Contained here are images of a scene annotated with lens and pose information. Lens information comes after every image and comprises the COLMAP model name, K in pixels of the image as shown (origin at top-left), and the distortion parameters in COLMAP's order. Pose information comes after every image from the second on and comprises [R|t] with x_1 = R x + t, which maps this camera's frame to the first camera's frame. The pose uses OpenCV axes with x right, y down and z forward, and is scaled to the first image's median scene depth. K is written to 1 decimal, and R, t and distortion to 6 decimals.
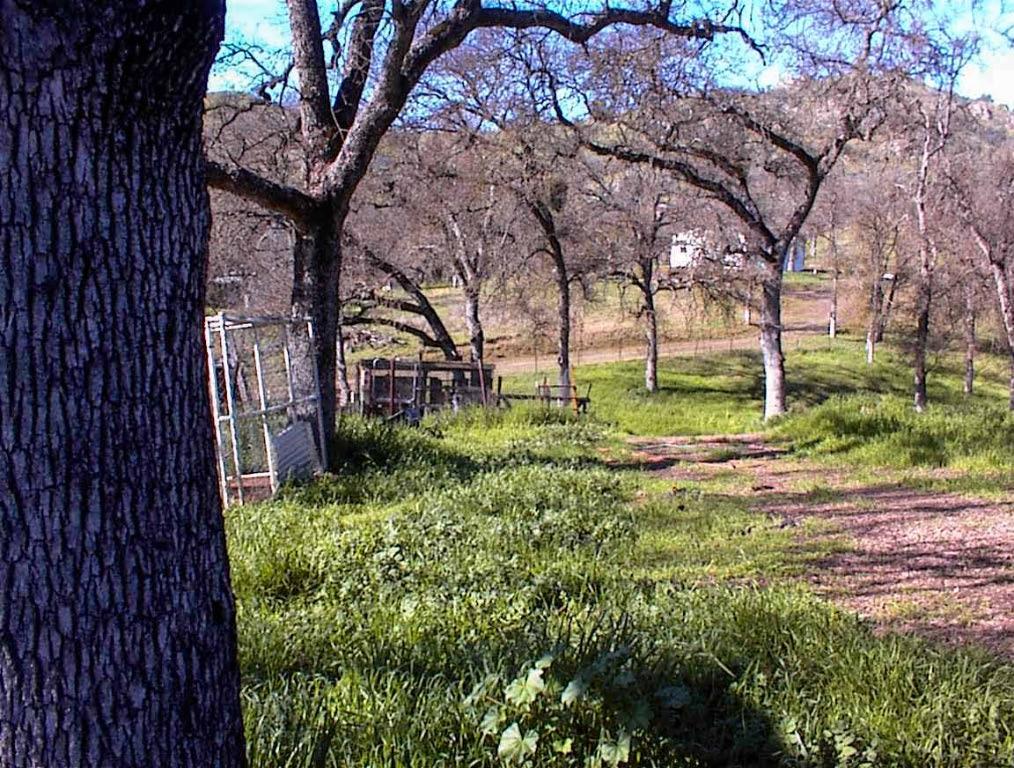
lens RADIAL K [[1154.1, 0, 507.5], [0, 1154.1, 372.1], [0, 0, 1]] dist [-0.151335, 0.239510]
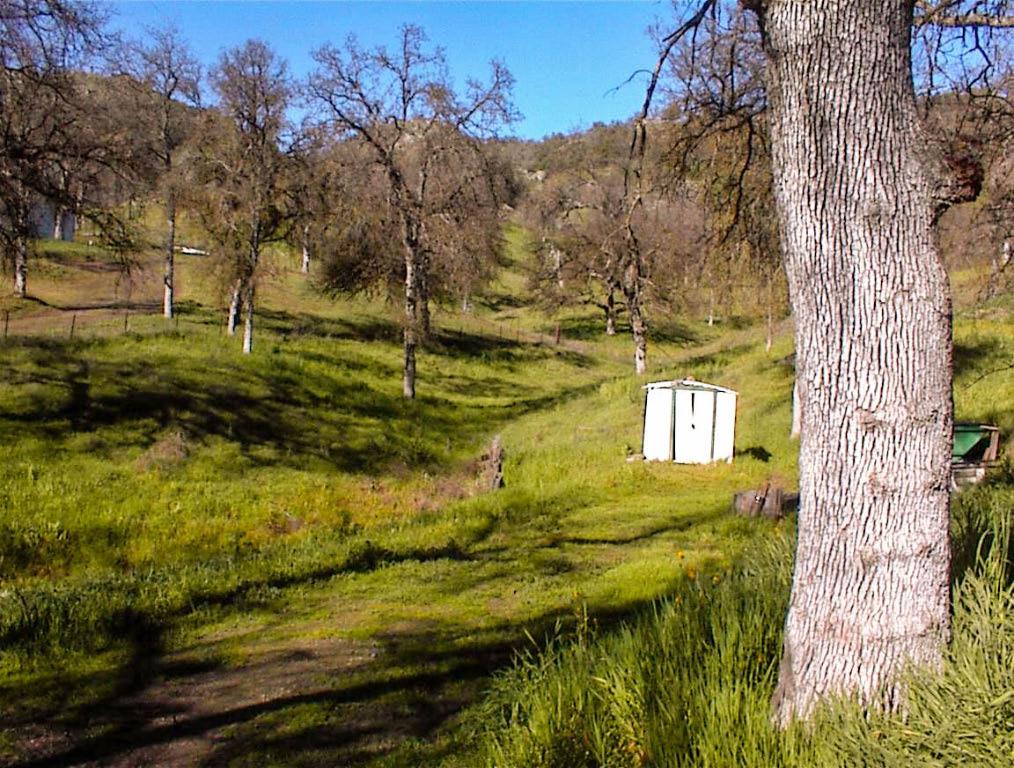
lens RADIAL K [[1154.1, 0, 507.5], [0, 1154.1, 372.1], [0, 0, 1]] dist [-0.151335, 0.239510]
pose [[0.793225, -0.027609, 0.608302, 0.060910], [0.033002, 0.999453, 0.002329, 0.003926], [-0.608034, 0.018228, 0.793702, 0.440816]]
